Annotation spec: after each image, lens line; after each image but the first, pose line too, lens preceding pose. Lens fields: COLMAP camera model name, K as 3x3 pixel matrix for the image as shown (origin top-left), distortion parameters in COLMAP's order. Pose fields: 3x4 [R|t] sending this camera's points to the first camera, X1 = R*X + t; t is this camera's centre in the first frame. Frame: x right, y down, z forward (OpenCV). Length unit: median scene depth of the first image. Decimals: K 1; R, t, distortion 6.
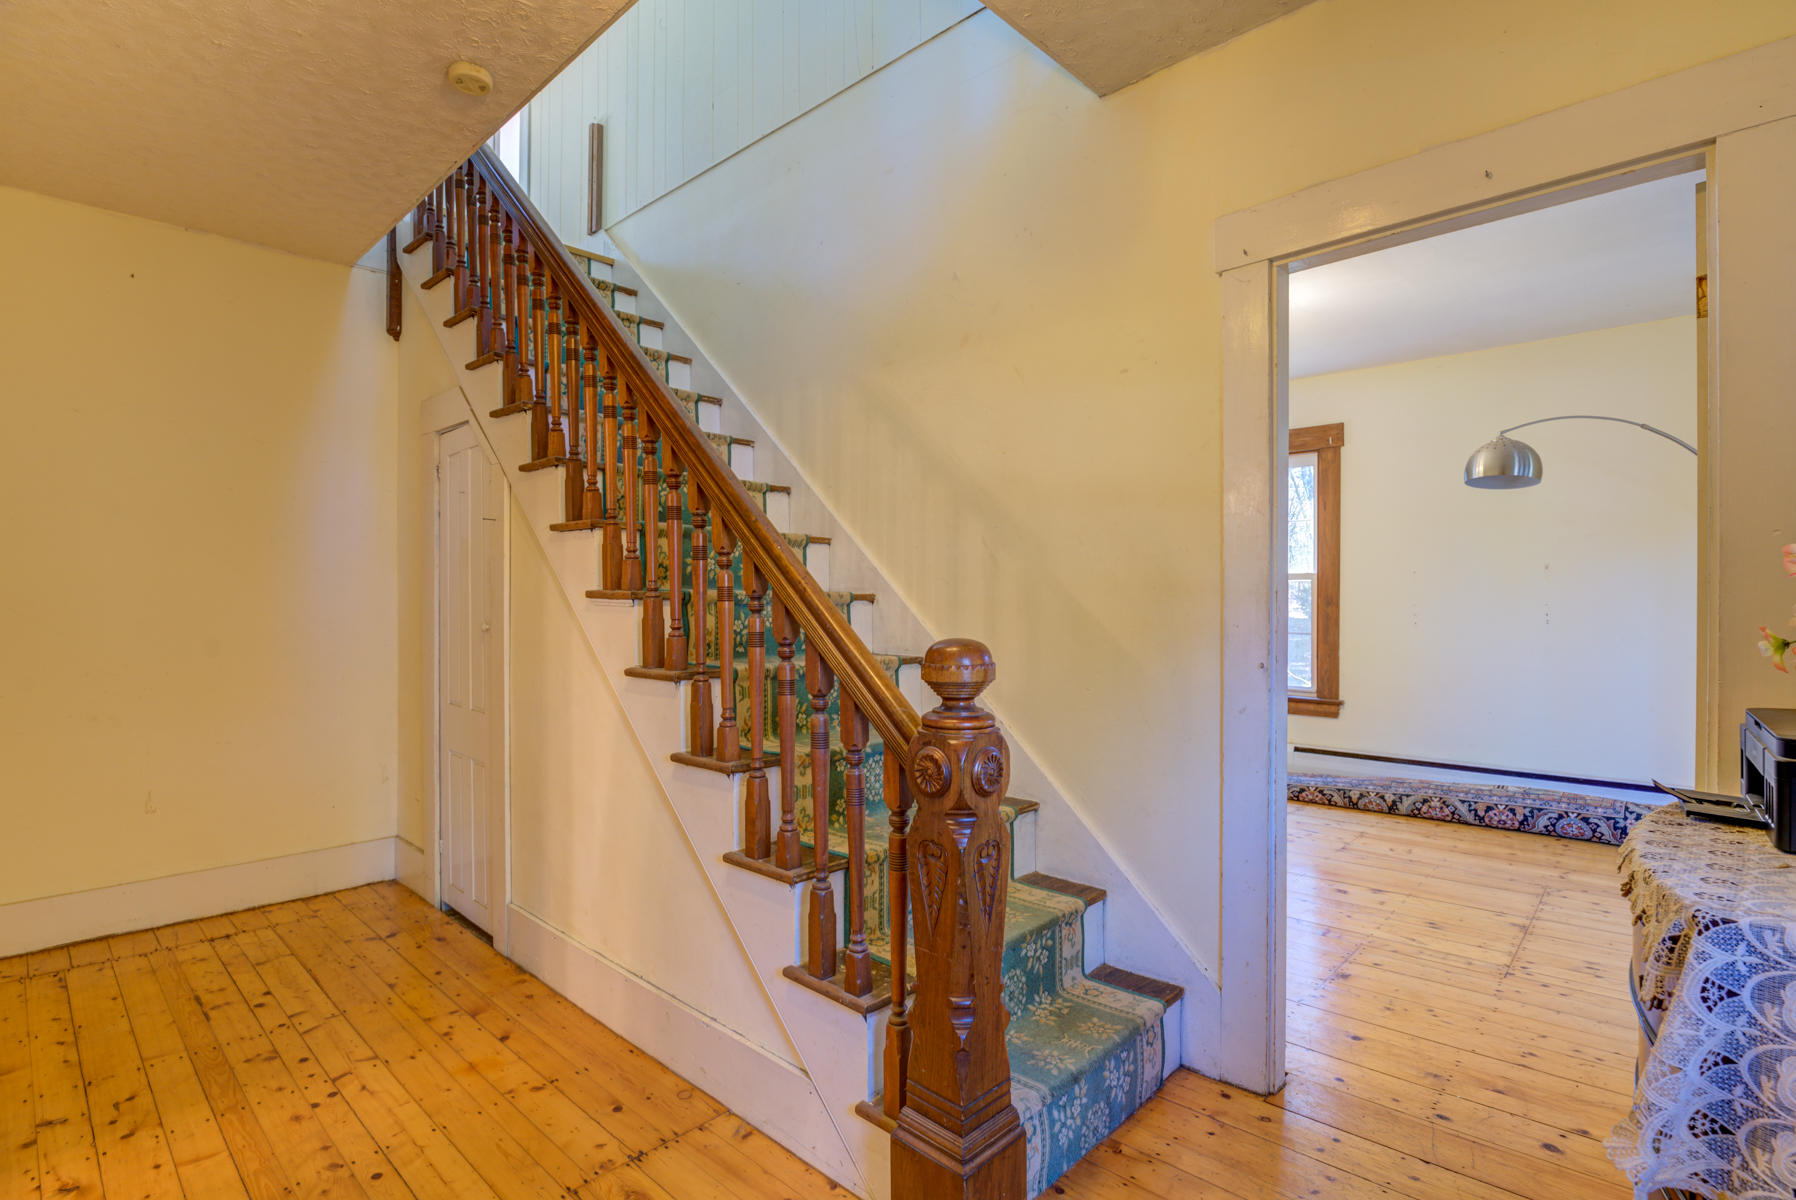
lens RADIAL K [[869.2, 0, 899.1], [0, 869.2, 600.4], [0, 0, 1]] dist [-0.016290, -0.000770]
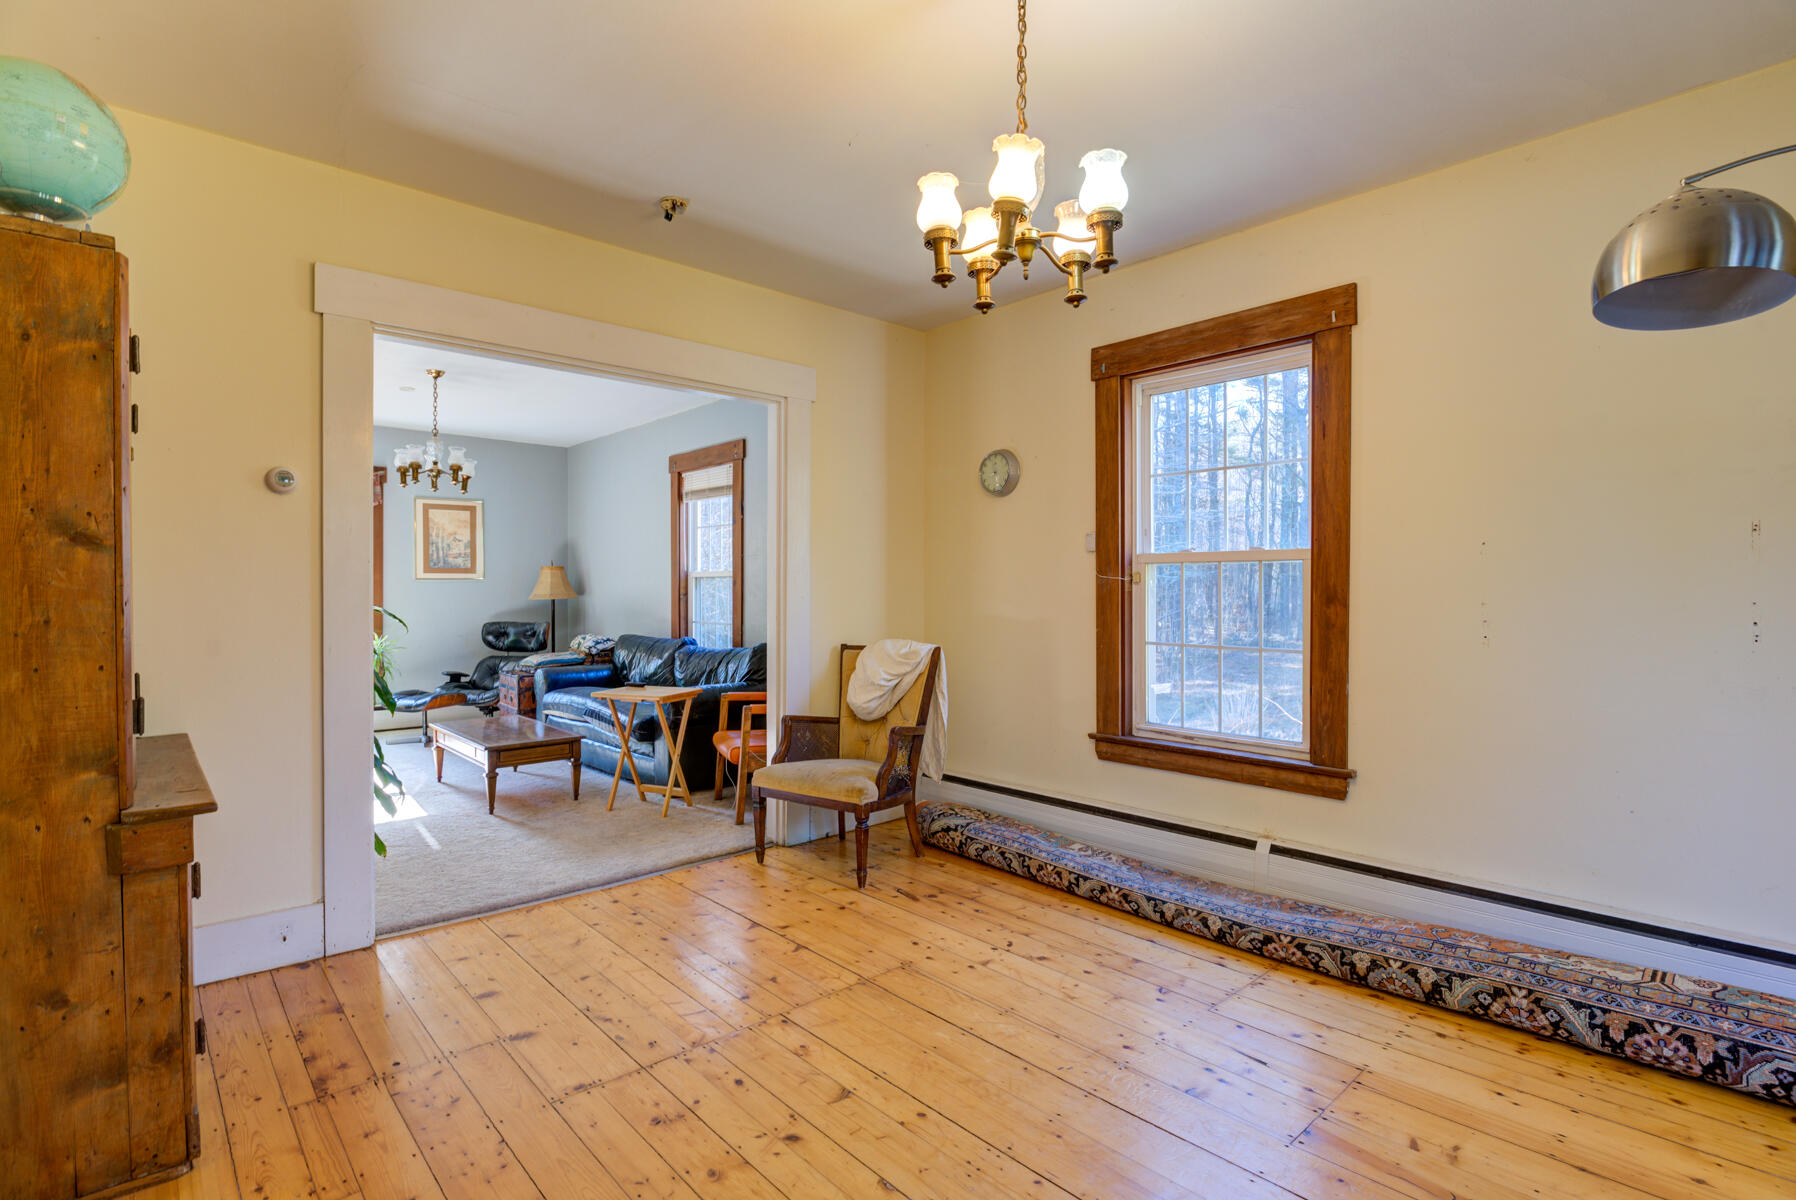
lens RADIAL K [[869.2, 0, 897.4], [0, 869.2, 602.0], [0, 0, 1]] dist [-0.016290, -0.000770]
pose [[0.996756, -0.001721, -0.080464, 0.298190], [0.002472, 0.999954, 0.009236, -0.001655], [0.080444, -0.009405, 0.996715, 0.470048]]
